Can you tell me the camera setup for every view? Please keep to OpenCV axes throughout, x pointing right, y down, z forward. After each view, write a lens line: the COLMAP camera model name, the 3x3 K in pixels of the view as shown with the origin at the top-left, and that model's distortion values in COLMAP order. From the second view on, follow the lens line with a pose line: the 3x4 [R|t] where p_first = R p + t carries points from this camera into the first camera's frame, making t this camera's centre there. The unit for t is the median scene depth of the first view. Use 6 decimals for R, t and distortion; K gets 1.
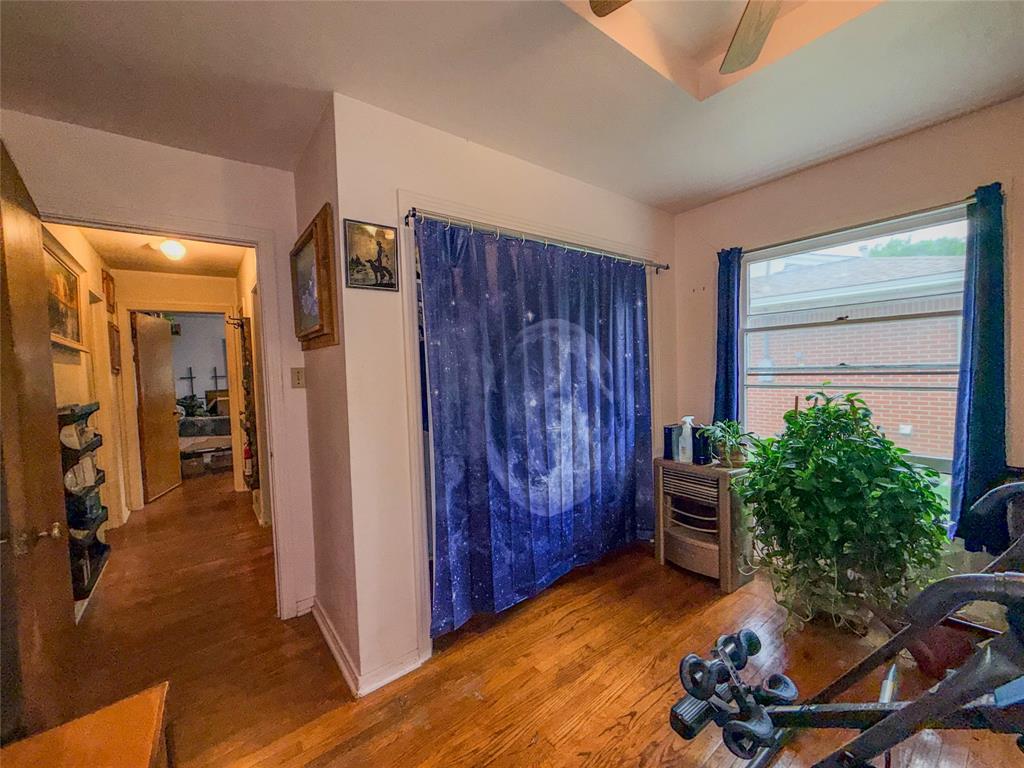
lens RADIAL K [[404.5, 0, 515.5], [0, 404.5, 383.5], [0, 0, 1]] dist [0.006485, -0.000708]
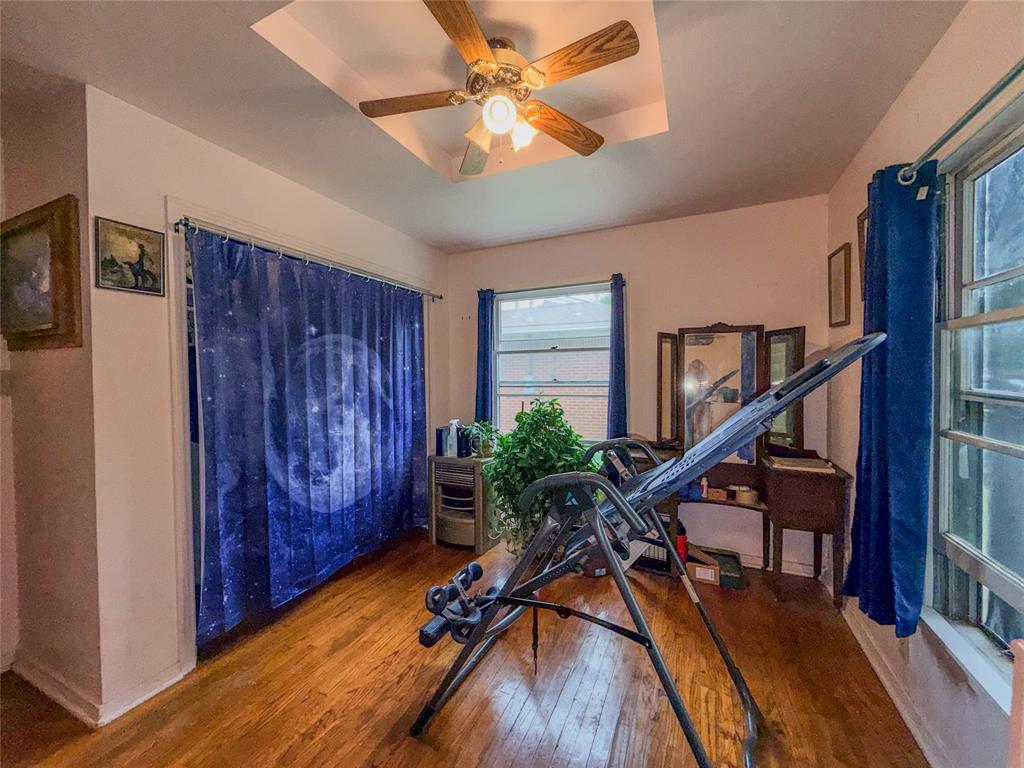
lens RADIAL K [[404.5, 0, 505.4], [0, 404.5, 385.3], [0, 0, 1]] dist [0.006485, -0.000708]
pose [[0.895940, 0.013450, 0.443972, 0.018124], [-0.000416, 0.999566, -0.029442, 0.016756], [-0.444176, 0.026193, 0.895557, -0.233893]]
